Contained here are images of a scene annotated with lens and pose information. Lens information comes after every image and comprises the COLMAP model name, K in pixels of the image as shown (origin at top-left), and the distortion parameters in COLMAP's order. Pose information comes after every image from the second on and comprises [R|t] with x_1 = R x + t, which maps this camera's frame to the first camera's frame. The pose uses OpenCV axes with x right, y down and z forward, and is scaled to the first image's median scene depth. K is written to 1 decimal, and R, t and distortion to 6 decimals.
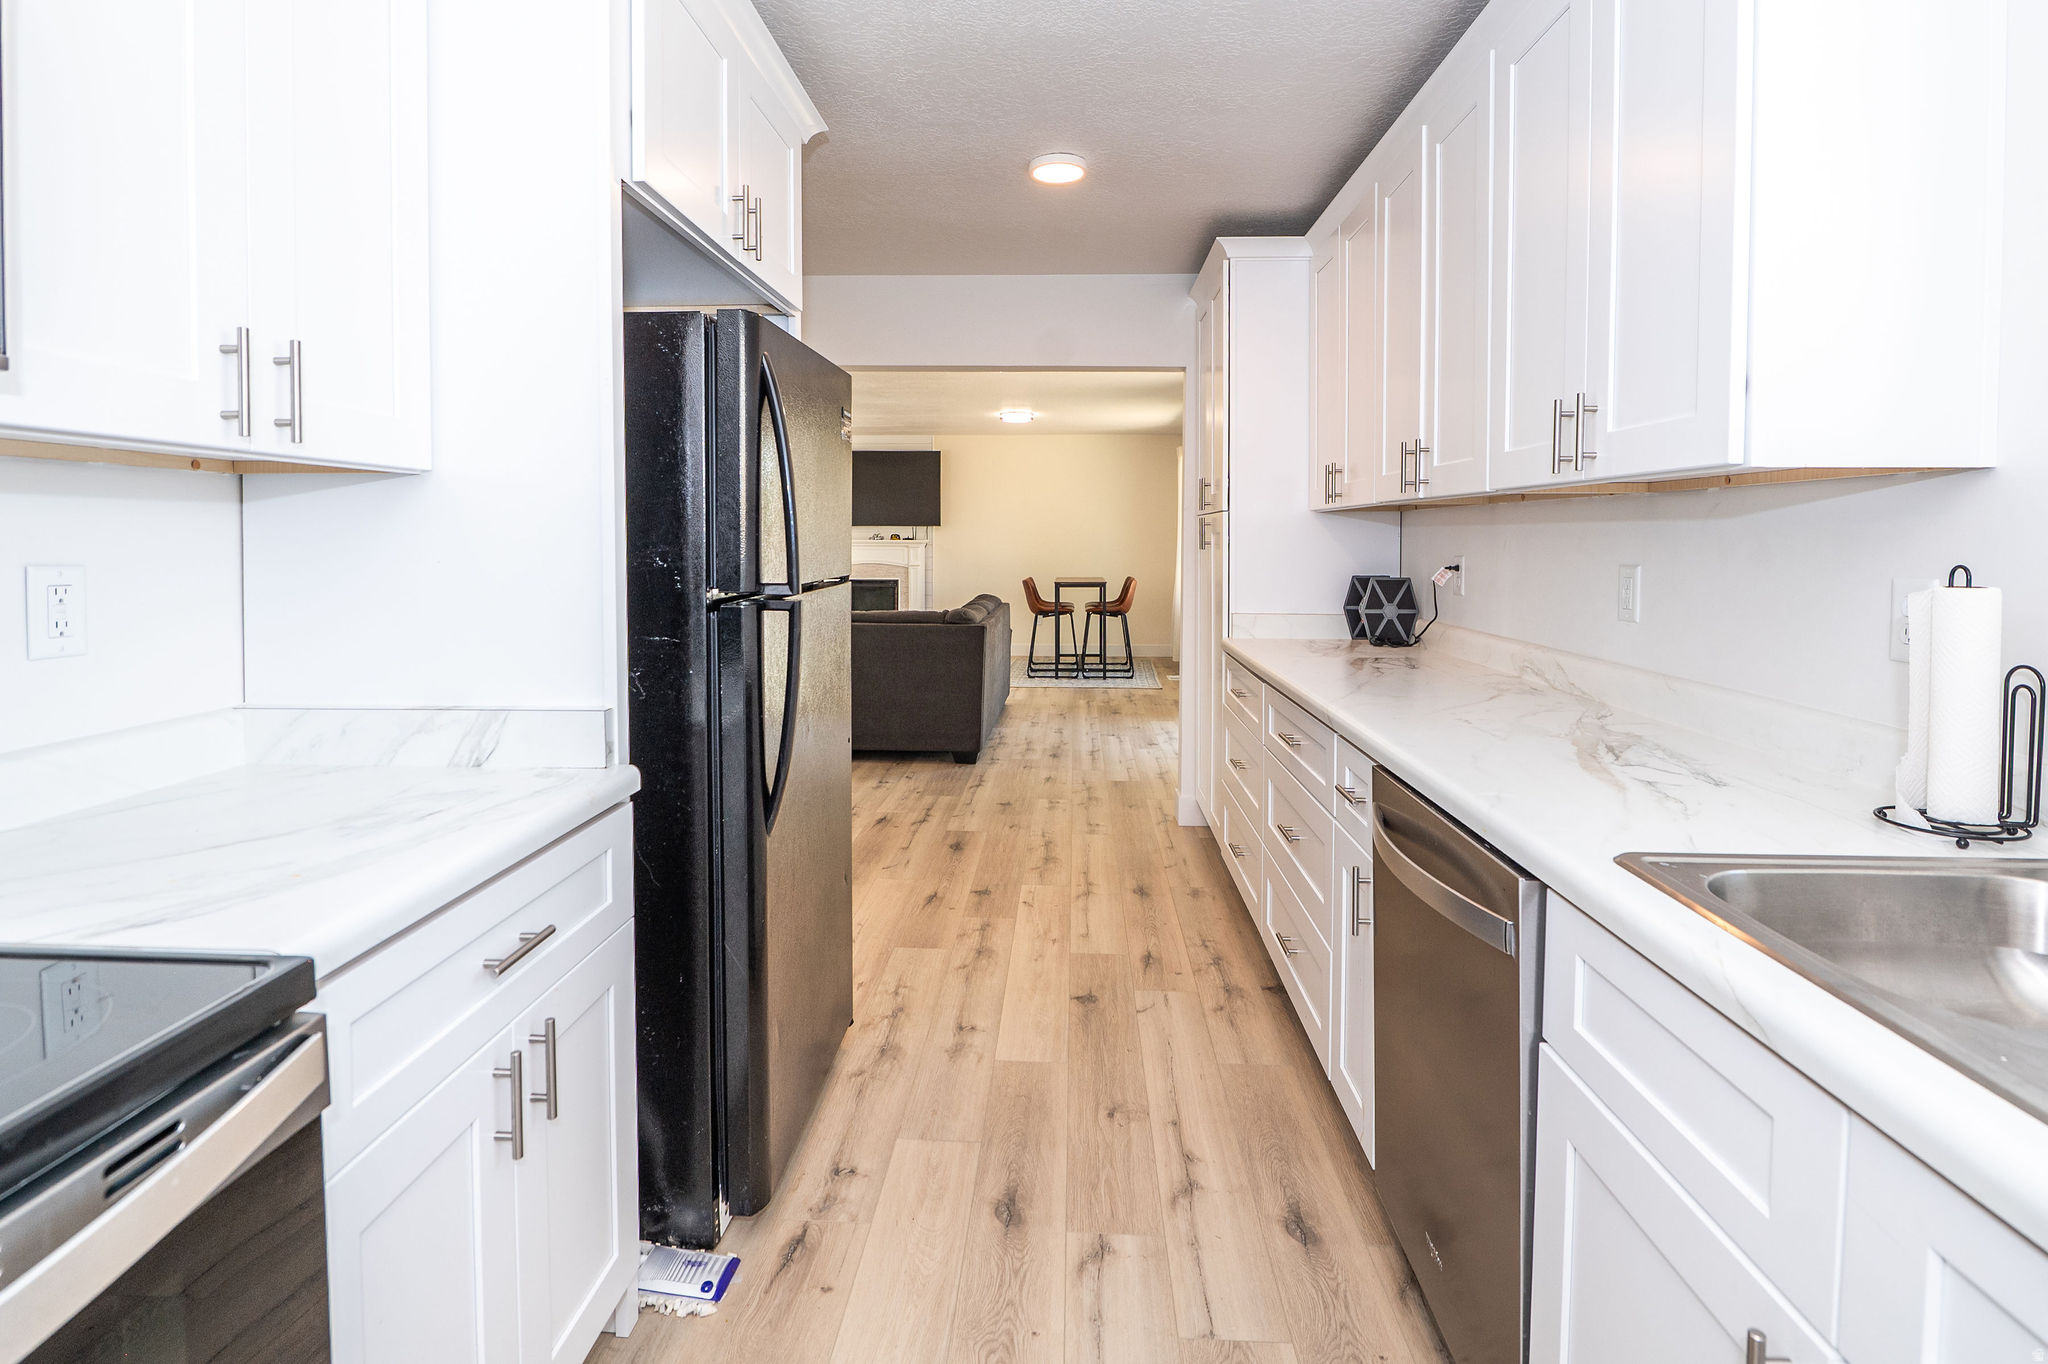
lens RADIAL K [[984.5, 0, 1022.5], [0, 984.5, 570.0], [0, 0, 1]] dist [-0.012078, -0.000631]
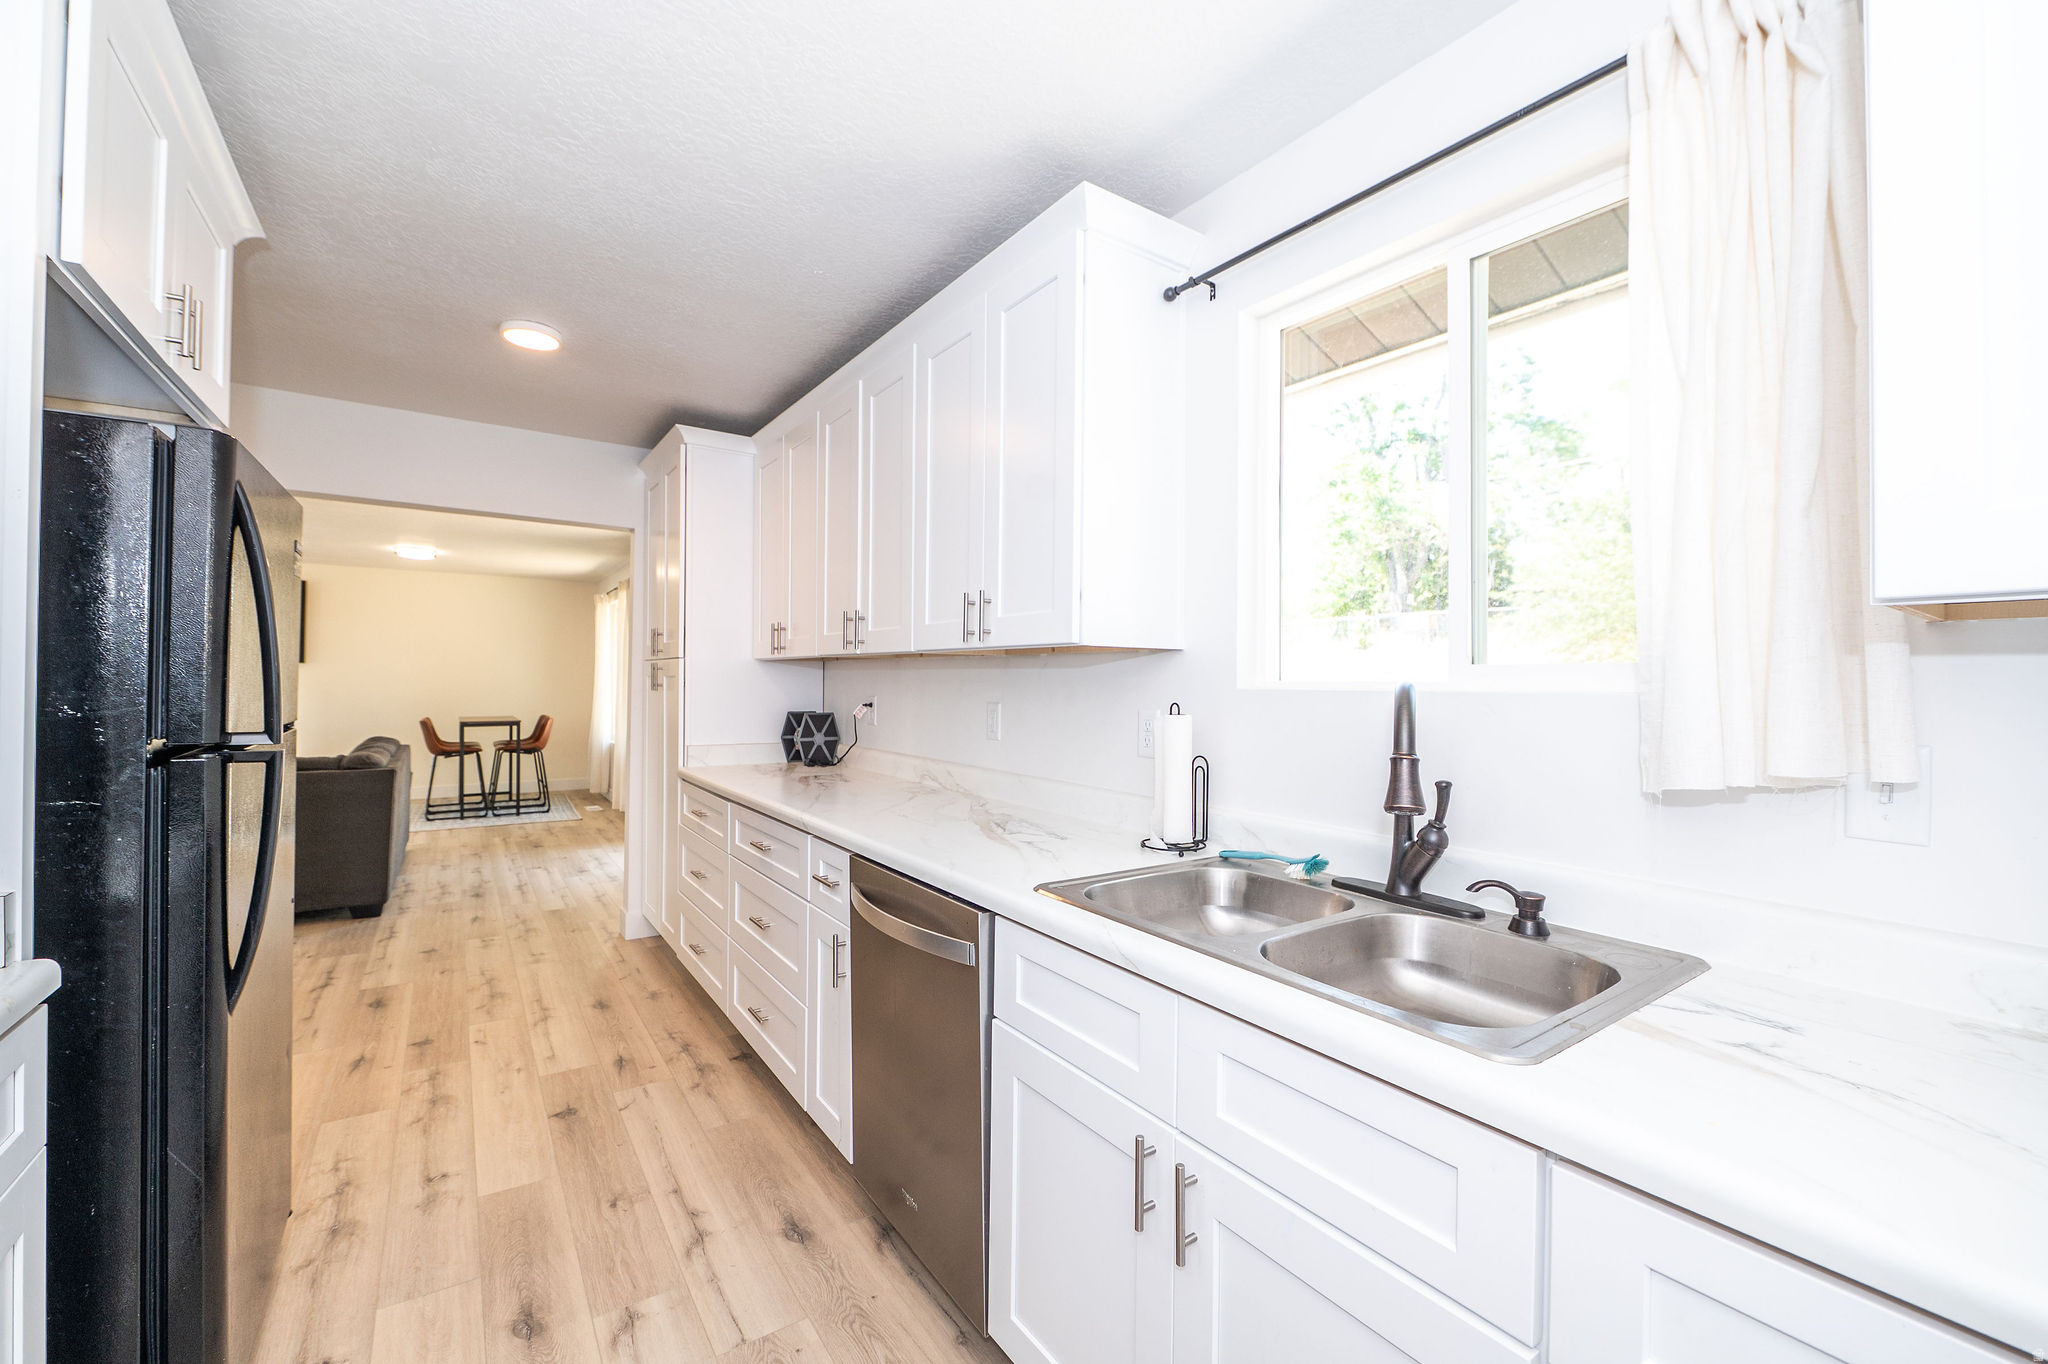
lens RADIAL K [[827.1, 0, 1026.3], [0, 827.1, 675.6], [0, 0, 1]] dist [-0.011399, -0.000437]
pose [[0.790138, 0.010217, 0.612844, -0.099520], [0.011839, 0.999420, -0.031925, -0.004317], [-0.612815, 0.032480, 0.789559, -0.028925]]
